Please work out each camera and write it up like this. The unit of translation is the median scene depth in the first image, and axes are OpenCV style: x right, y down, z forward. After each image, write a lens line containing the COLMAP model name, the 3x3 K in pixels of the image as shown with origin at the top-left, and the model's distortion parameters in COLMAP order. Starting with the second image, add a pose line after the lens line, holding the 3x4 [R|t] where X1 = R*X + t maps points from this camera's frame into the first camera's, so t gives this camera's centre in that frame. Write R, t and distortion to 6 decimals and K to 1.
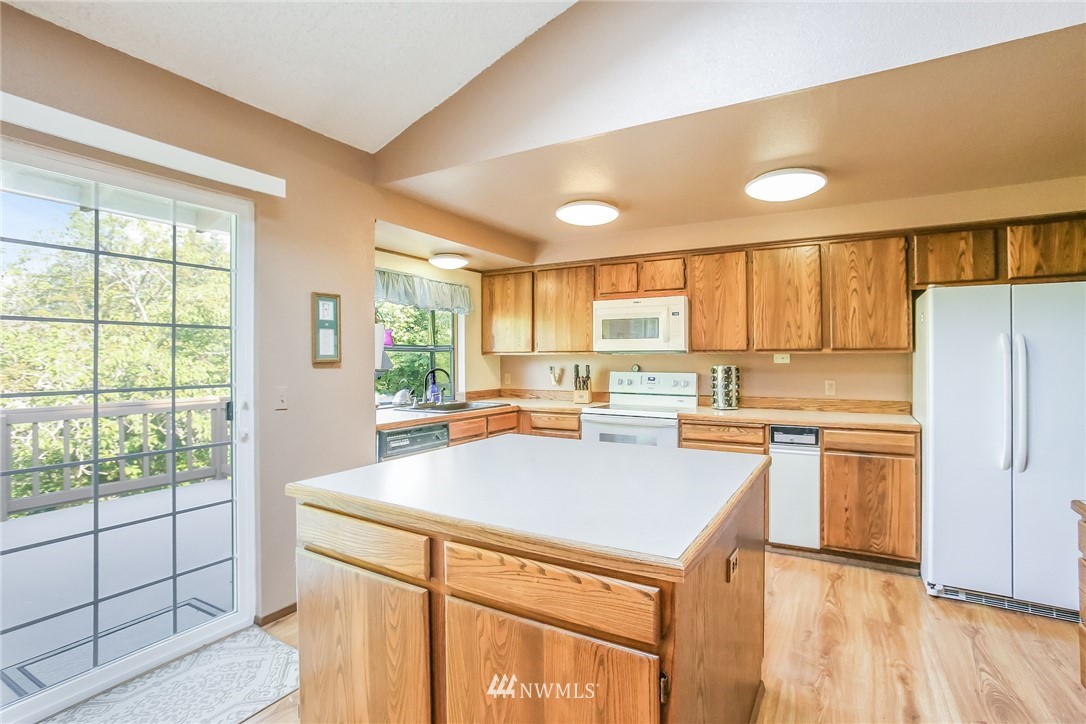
lens RADIAL K [[527.8, 0, 558.1], [0, 527.8, 355.7], [0, 0, 1]] dist [-0.001802, 0.000458]
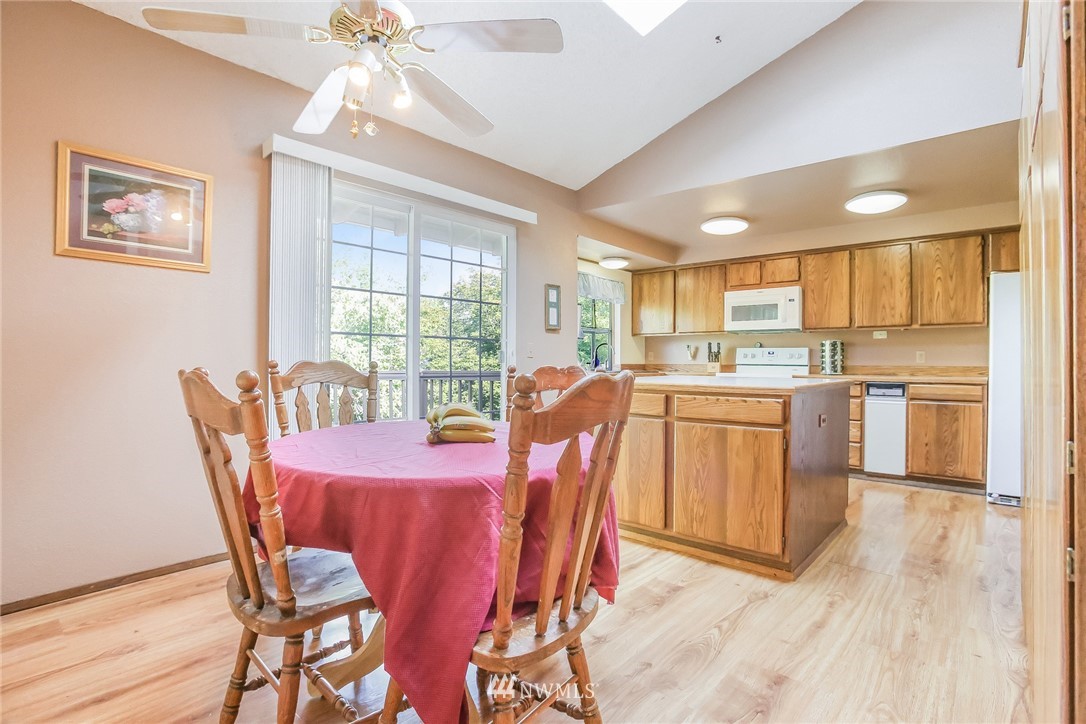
lens RADIAL K [[527.6, 0, 583.3], [0, 527.6, 364.7], [0, 0, 1]] dist [0.000073, 0.019062]
pose [[0.988059, 0.008647, -0.153830, -0.085414], [-0.006983, 0.999911, 0.011354, 0.071019], [0.153915, -0.010145, 0.988032, -0.376120]]
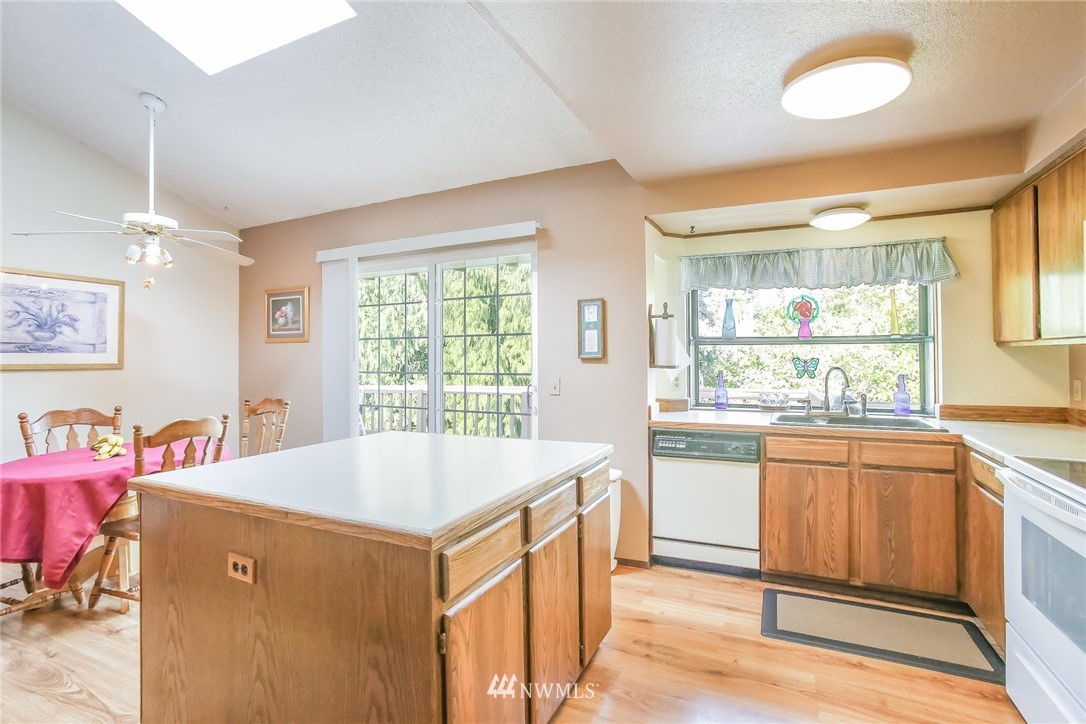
lens RADIAL K [[527.8, 0, 558.1], [0, 527.8, 355.7], [0, 0, 1]] dist [-0.001802, 0.000458]
pose [[0.109236, -0.000978, -0.994015, 0.521435], [0.011657, 0.999932, 0.000297, 0.004122], [0.993947, -0.011620, 0.109240, 0.593238]]
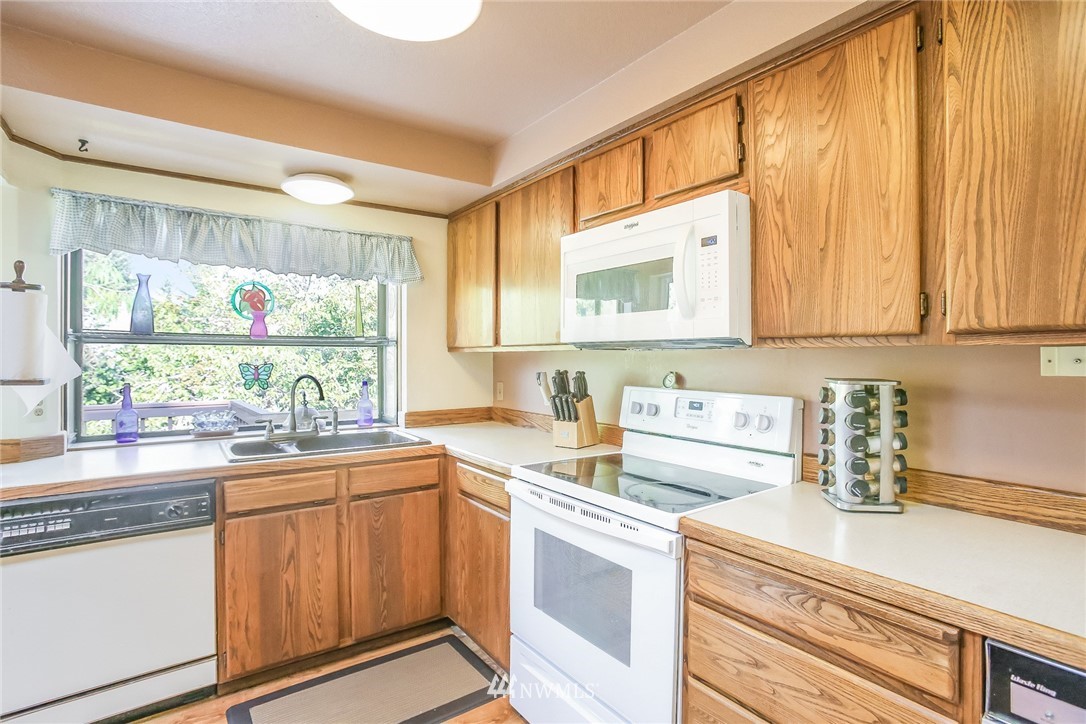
lens RADIAL K [[533.8, 0, 547.6], [0, 533.8, 356.5], [0, 0, 1]] dist [-0.069874, 0.035437]
pose [[0.911828, 0.000641, -0.410571, 0.287652], [0.001467, 0.999987, 0.004819, 0.001221], [0.410569, -0.004997, 0.911816, 0.642806]]
